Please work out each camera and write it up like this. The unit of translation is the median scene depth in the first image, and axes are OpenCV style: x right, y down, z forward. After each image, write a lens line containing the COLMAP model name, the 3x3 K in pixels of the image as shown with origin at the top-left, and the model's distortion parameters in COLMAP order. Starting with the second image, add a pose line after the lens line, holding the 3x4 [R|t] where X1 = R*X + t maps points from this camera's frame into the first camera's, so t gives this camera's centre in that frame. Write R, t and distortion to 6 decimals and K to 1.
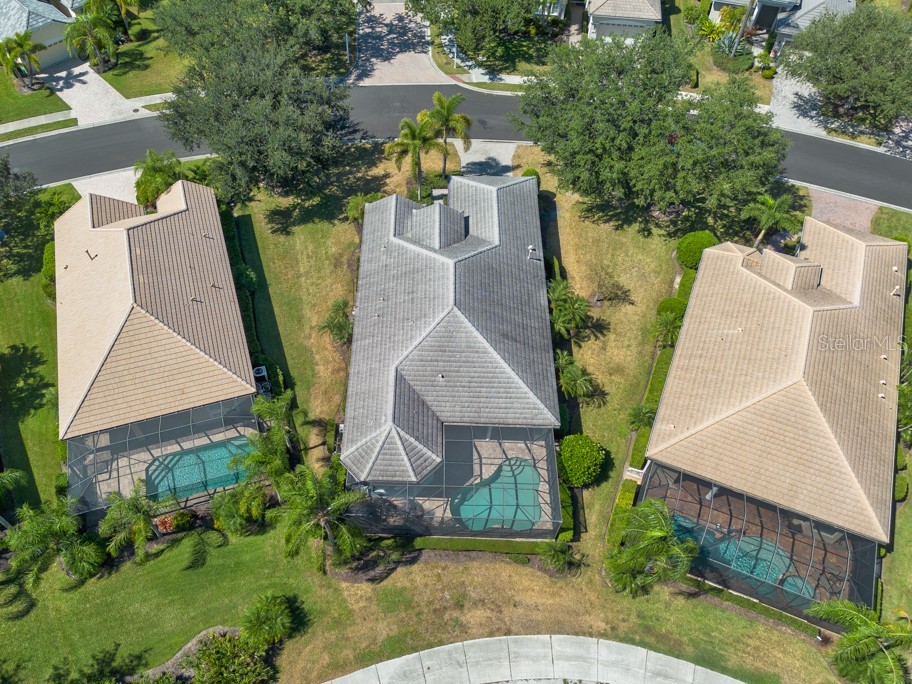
lens RADIAL K [[681.4, 0, 412.7], [0, 681.4, 342.3], [0, 0, 1]] dist [0.064241, -0.061399]
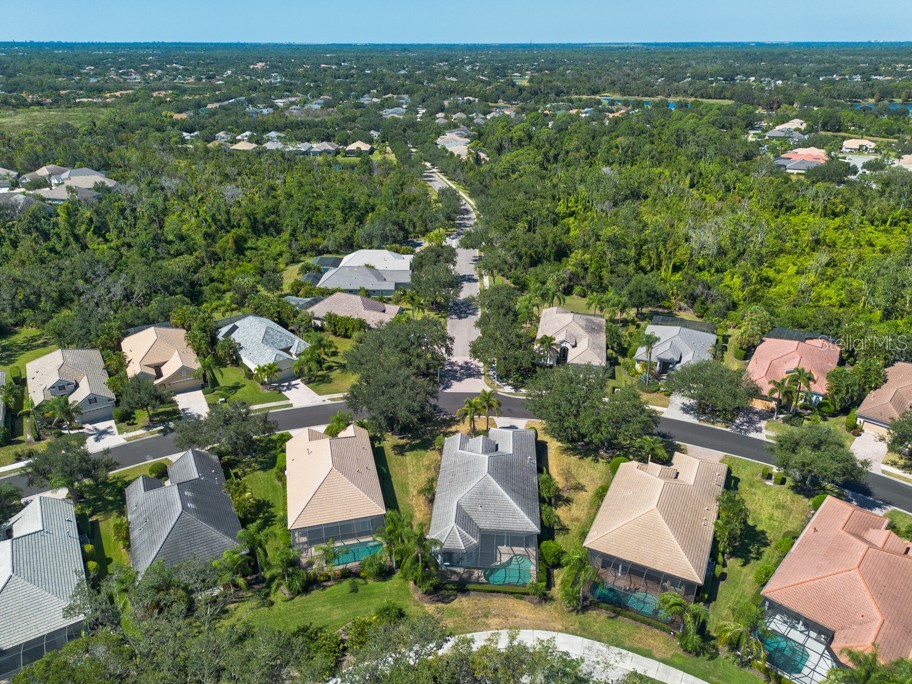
lens RADIAL K [[642.2, 0, 456.0], [0, 642.2, 342.0], [0, 0, 1]] dist [0.102637, -0.115988]
pose [[0.998787, 0.023312, -0.043370, 0.035454], [-0.041994, 0.863198, -0.503116, 0.497823], [0.025708, 0.504327, 0.863130, -0.737087]]
